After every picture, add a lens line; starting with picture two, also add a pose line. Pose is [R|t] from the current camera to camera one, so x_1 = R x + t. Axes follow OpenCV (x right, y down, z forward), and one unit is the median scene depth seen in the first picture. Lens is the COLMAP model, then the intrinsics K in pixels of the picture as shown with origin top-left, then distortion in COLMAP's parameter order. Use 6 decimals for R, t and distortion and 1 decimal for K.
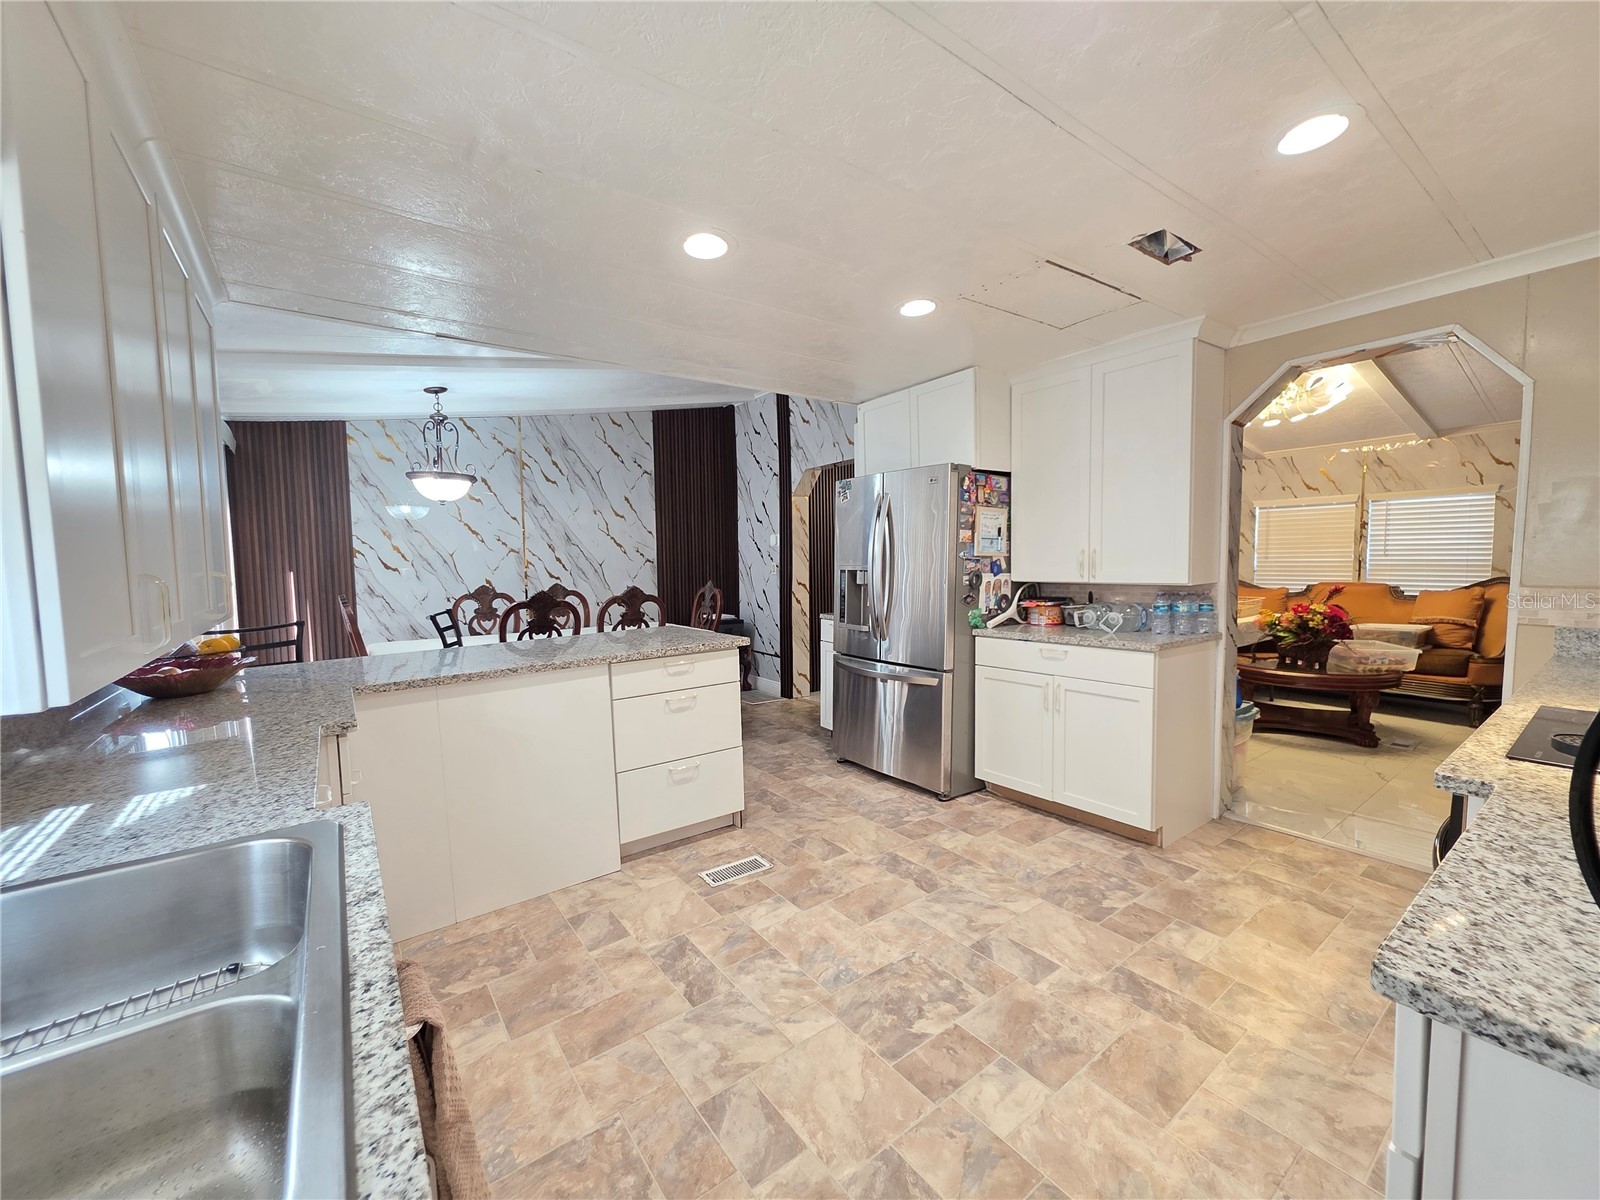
lens RADIAL K [[646.2, 0, 798.4], [0, 646.2, 598.7], [0, 0, 1]] dist [0.002010, -0.000966]
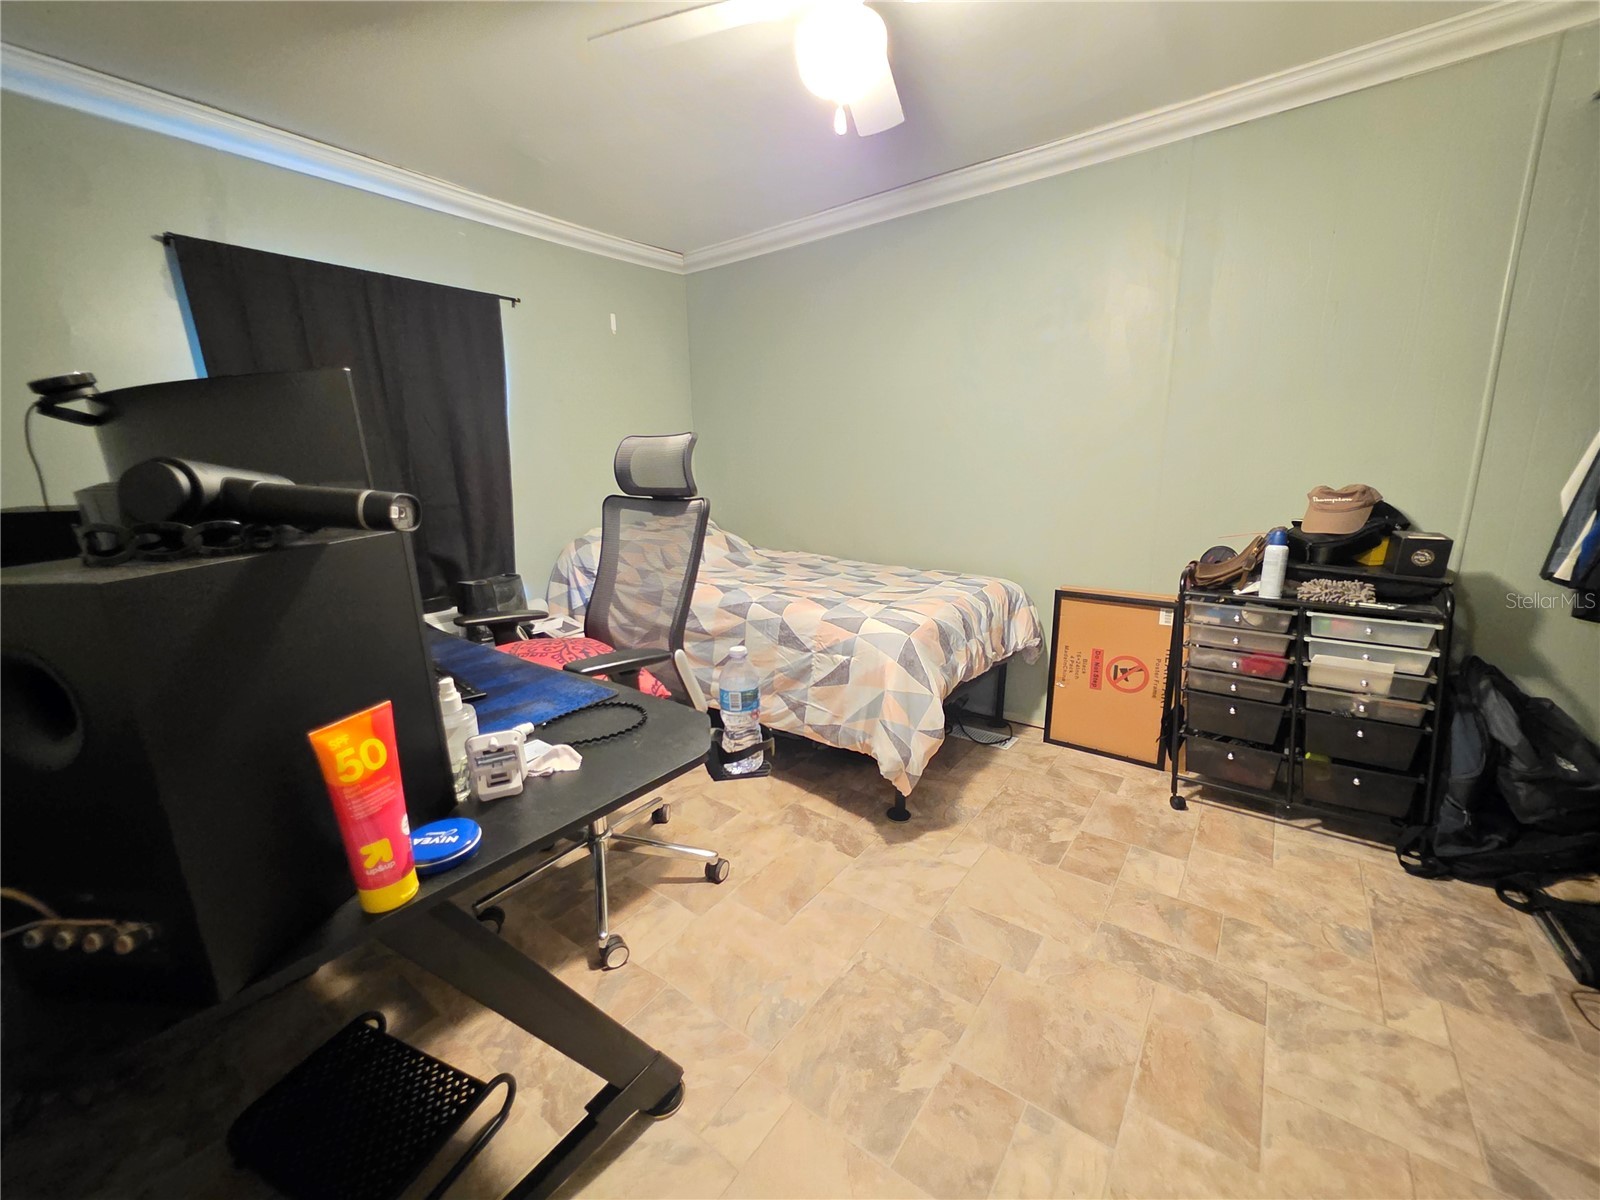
lens RADIAL K [[646.2, 0, 800.0], [0, 646.2, 605.4], [0, 0, 1]] dist [0.002010, -0.000966]
pose [[0.958323, -0.063447, 0.278552, -0.066420], [0.021282, 0.988172, 0.151863, 0.032299], [-0.284892, -0.139606, 0.948339, 0.332982]]
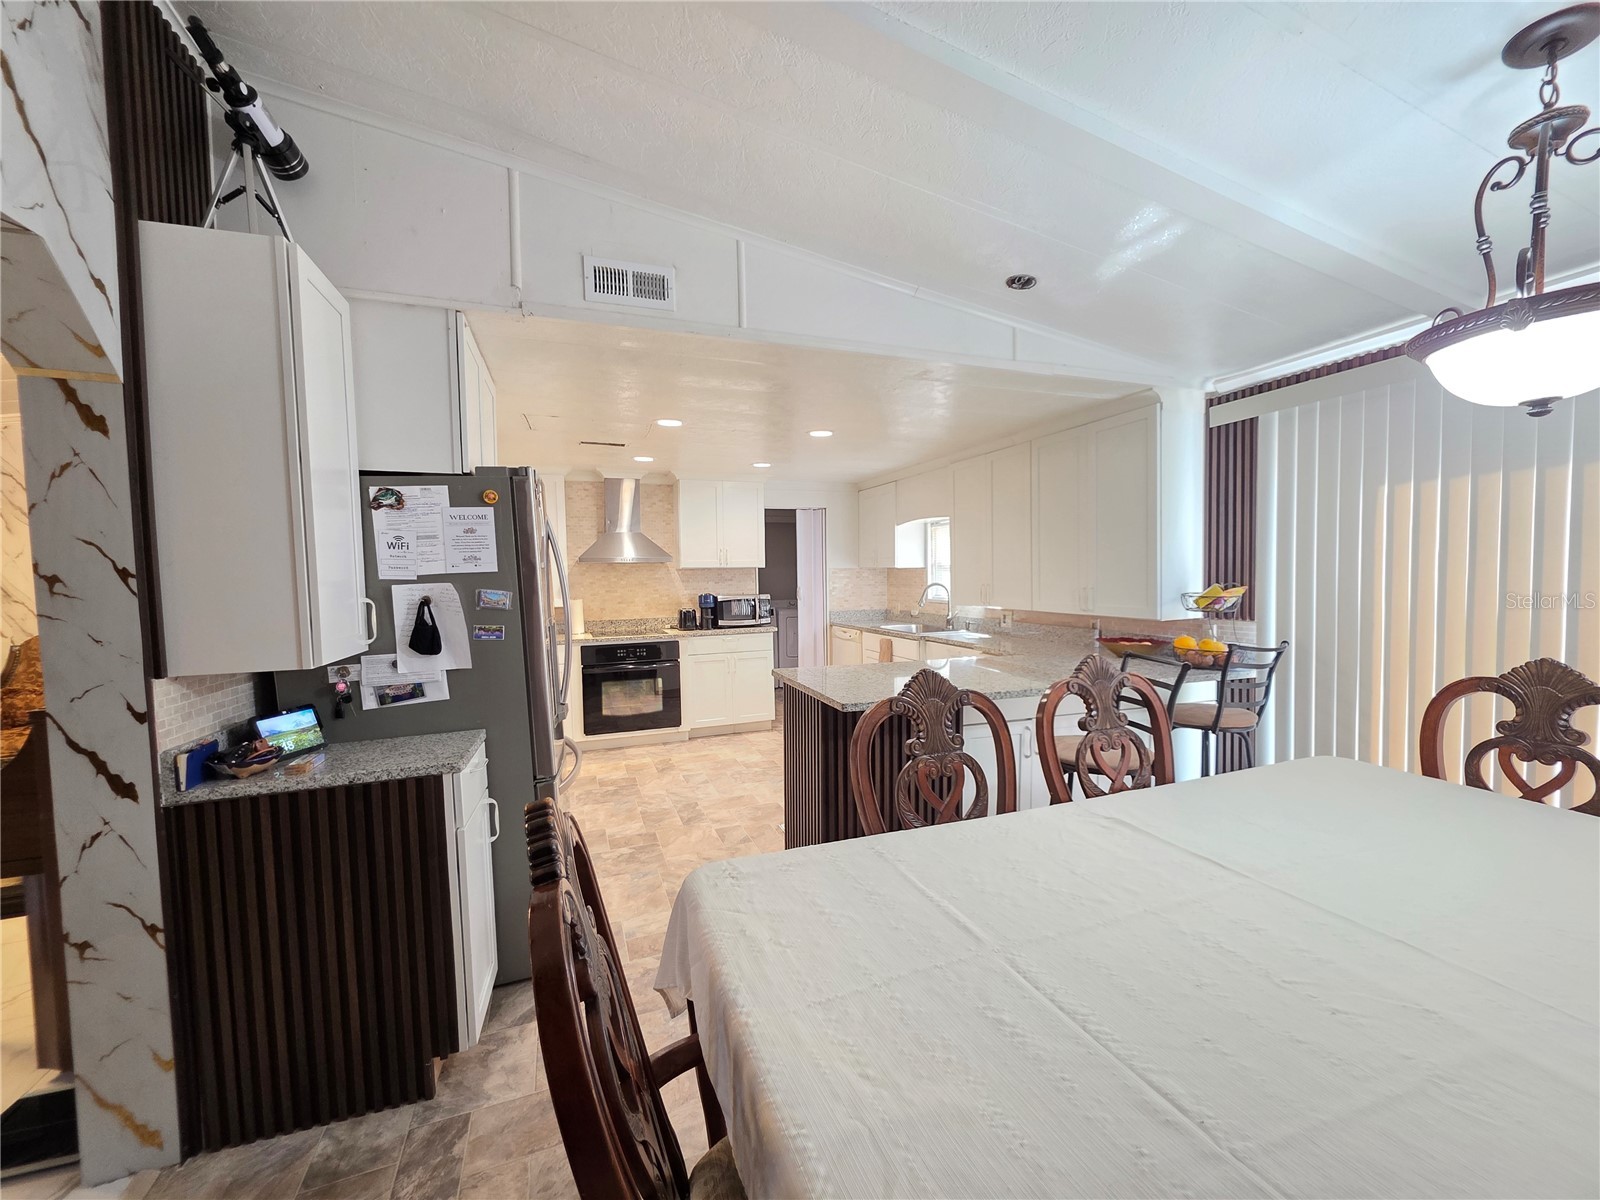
lens RADIAL K [[646.2, 0, 798.8], [0, 646.2, 594.3], [0, 0, 1]] dist [0.002010, -0.000966]
pose [[-0.958254, 0.033613, 0.283935, -0.725727], [0.063335, 0.993350, 0.096153, -0.268055], [-0.278815, 0.110122, -0.954010, 3.416004]]
